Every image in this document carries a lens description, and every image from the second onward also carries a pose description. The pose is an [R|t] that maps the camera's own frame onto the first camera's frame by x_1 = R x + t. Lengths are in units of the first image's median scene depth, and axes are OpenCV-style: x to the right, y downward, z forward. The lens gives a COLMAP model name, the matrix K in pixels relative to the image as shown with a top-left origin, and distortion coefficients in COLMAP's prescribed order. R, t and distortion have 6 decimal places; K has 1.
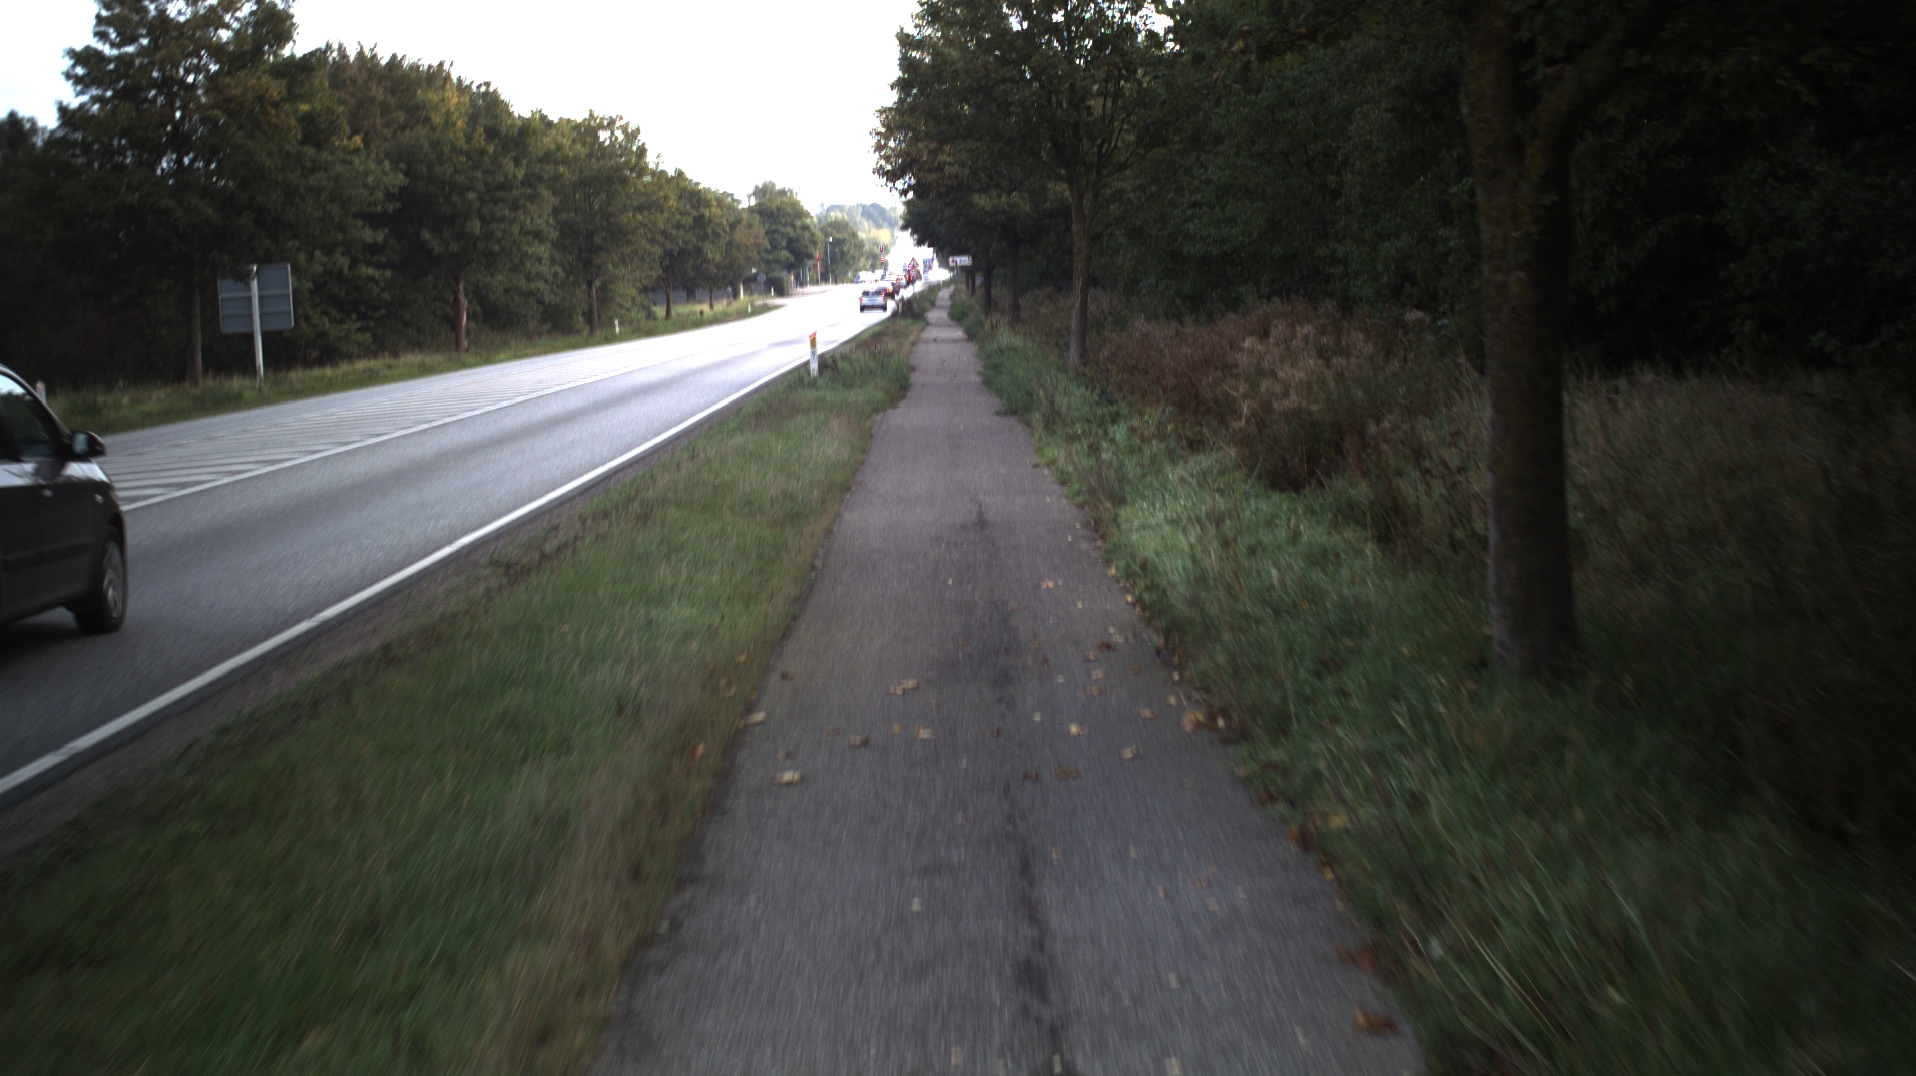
lens RADIAL K [[3513.9, 0, 958.0], [0, 3513.9, 538.0], [0, 0, 1]] dist [-0.283651, 0.428474]
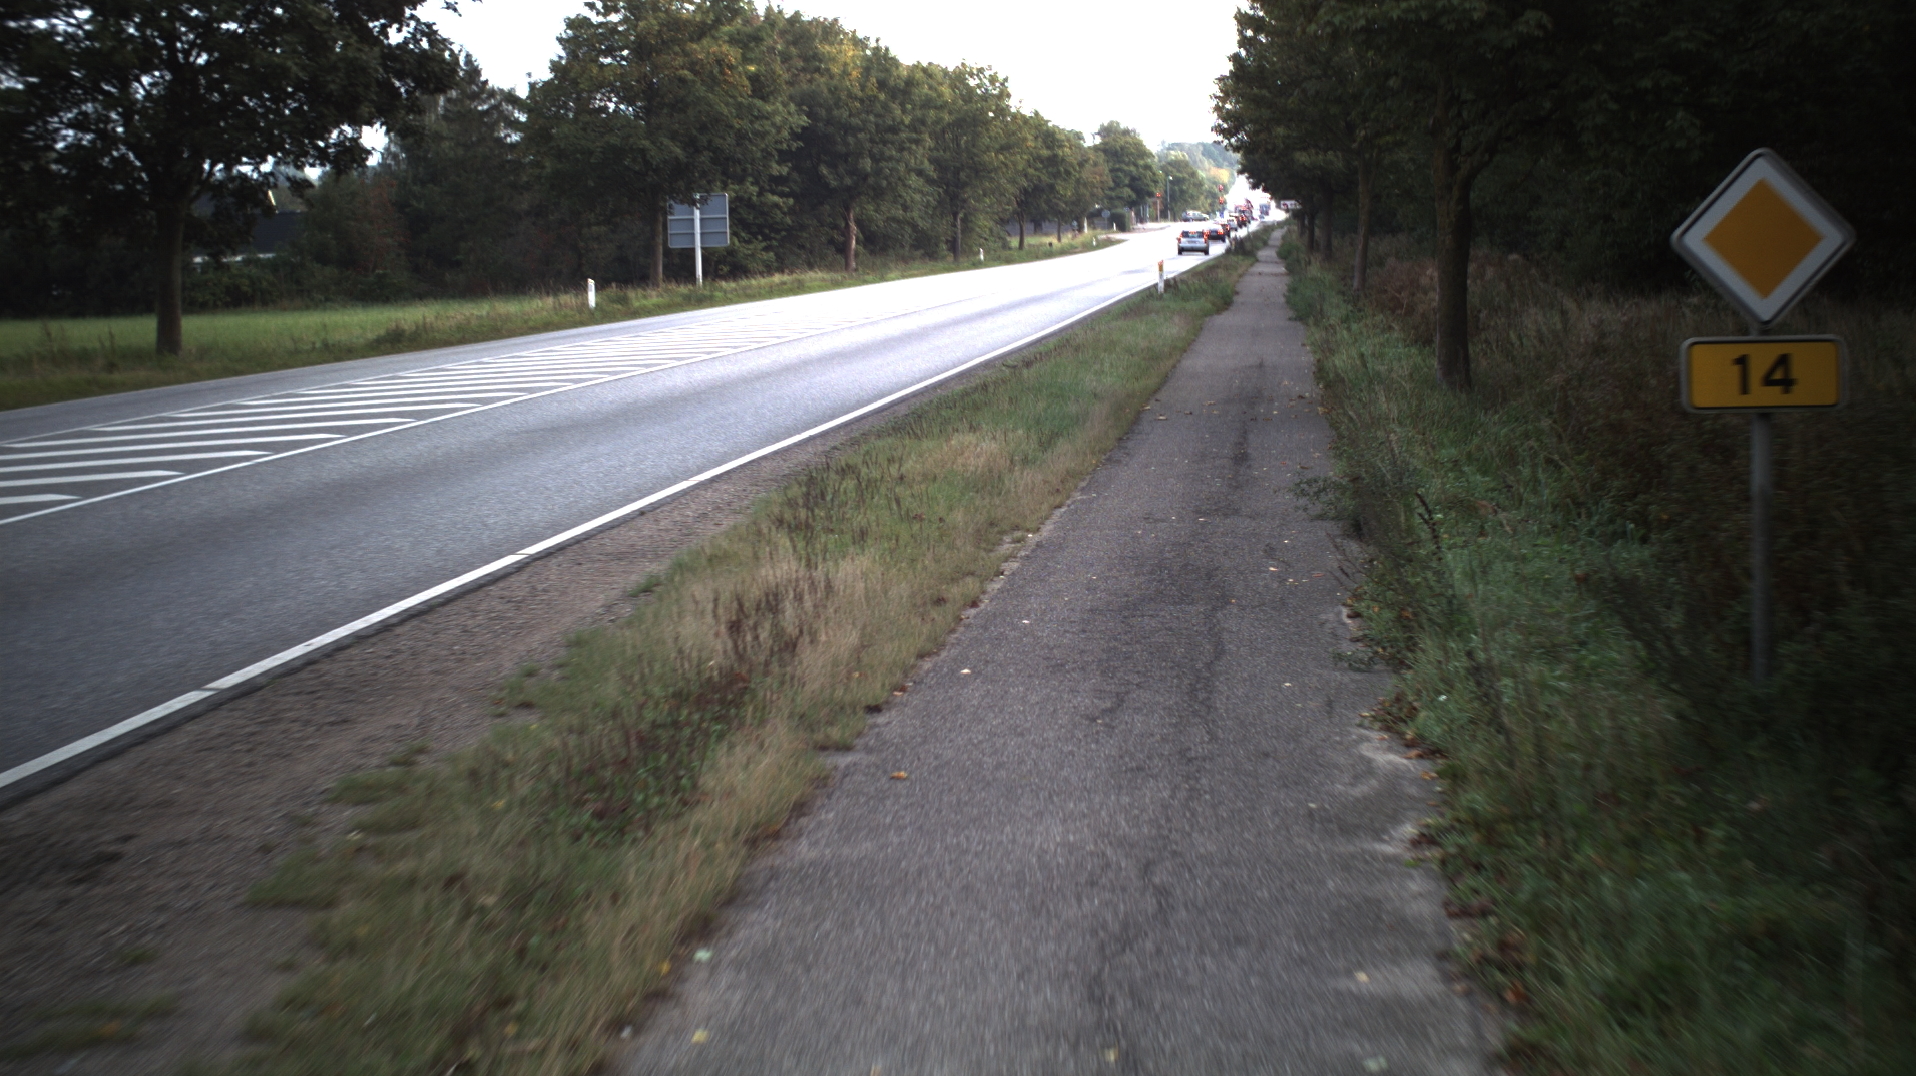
lens RADIAL K [[3513.9, 0, 958.0], [0, 3513.9, 538.0], [0, 0, 1]] dist [-0.283651, 0.428474]
pose [[0.995005, 0.036119, -0.093061, 0.004755], [-0.034395, 0.999207, 0.020072, 0.010900], [0.093712, -0.016771, 0.995458, -0.162148]]
